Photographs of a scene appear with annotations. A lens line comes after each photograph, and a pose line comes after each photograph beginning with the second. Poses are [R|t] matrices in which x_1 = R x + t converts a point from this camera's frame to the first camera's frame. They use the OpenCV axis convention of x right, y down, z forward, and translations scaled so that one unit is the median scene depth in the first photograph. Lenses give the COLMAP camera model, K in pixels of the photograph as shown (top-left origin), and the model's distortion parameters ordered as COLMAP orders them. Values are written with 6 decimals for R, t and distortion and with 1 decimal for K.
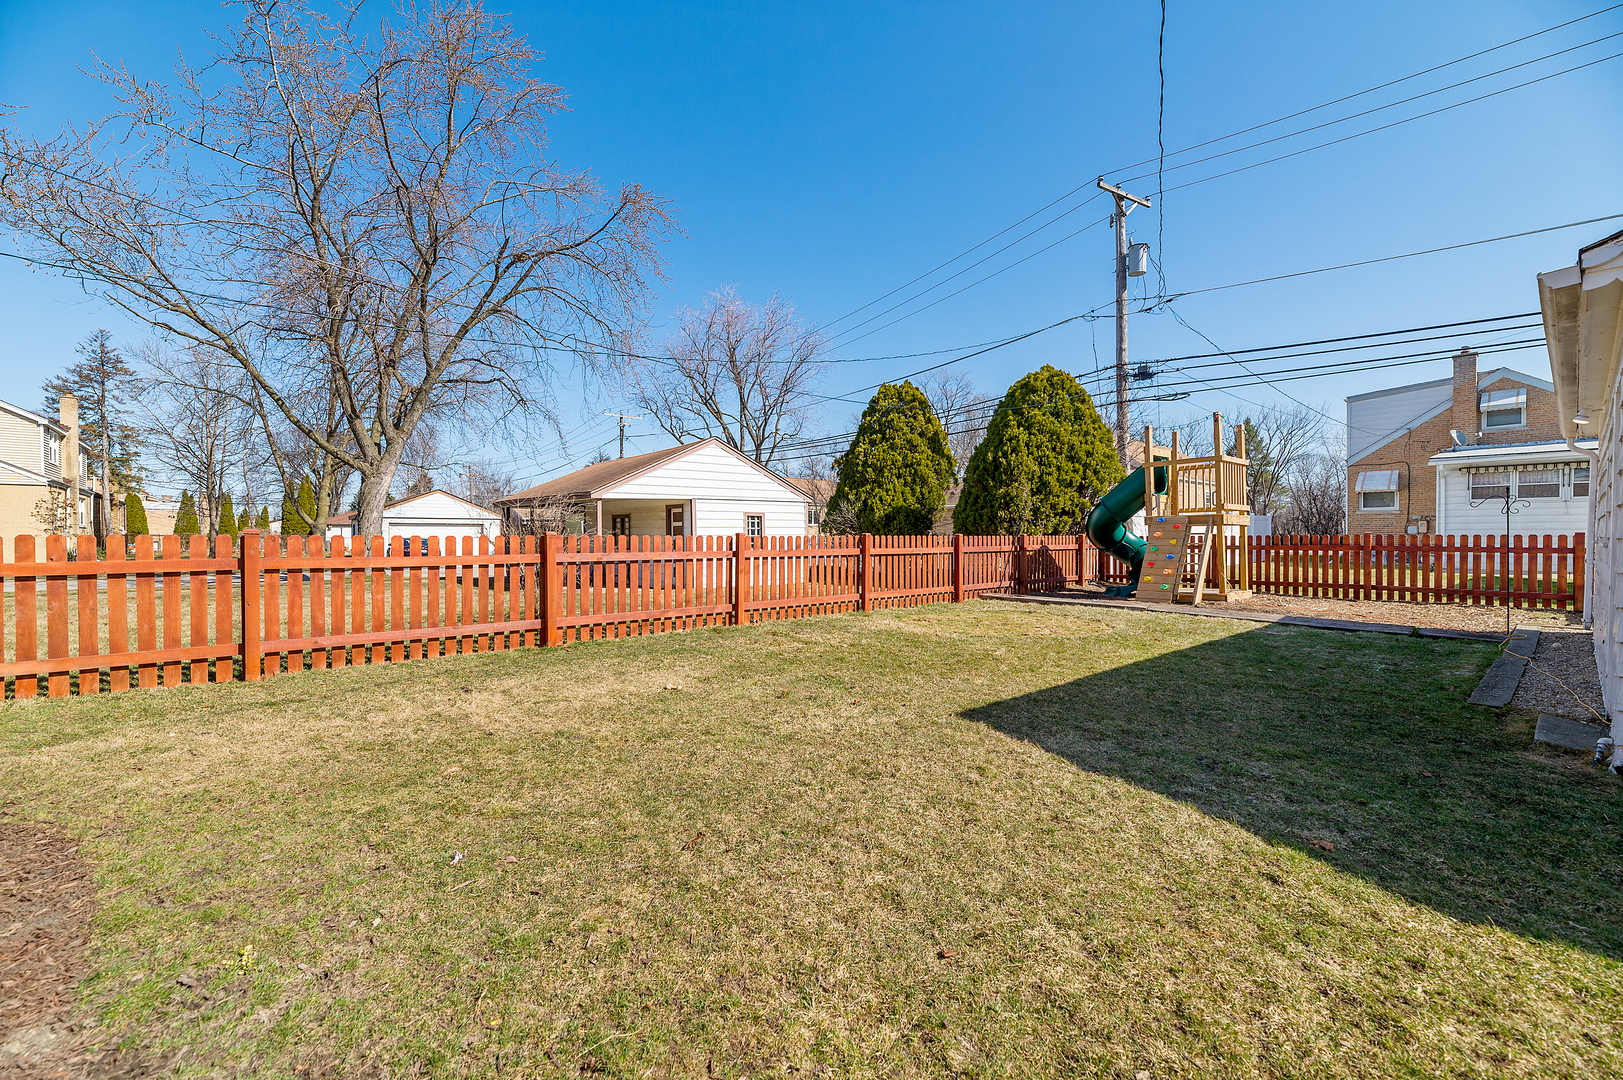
lens RADIAL K [[648.3, 0, 807.6], [0, 648.3, 545.3], [0, 0, 1]] dist [0.008930, -0.000898]
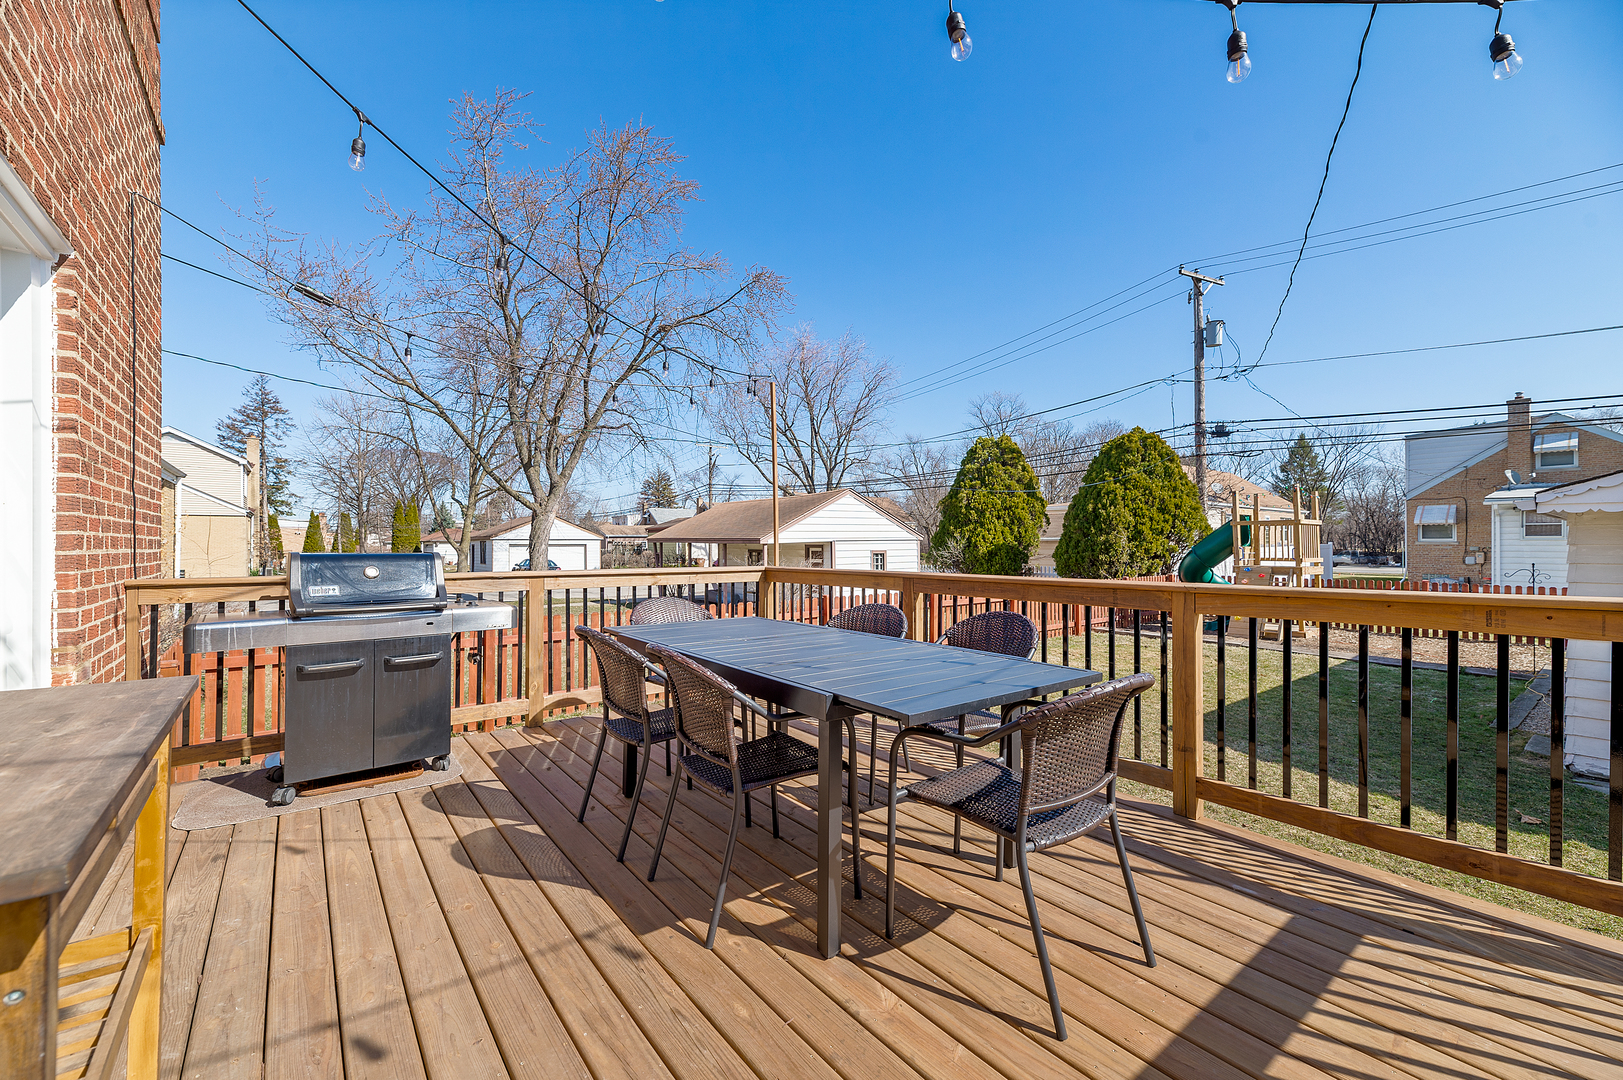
lens RADIAL K [[648.3, 0, 806.8], [0, 648.3, 543.3], [0, 0, 1]] dist [0.008930, -0.000898]
pose [[0.998687, 0.001238, -0.051209, -0.141806], [-0.001872, 0.999922, -0.012332, -0.045763], [0.051189, 0.012412, 0.998612, -0.169996]]
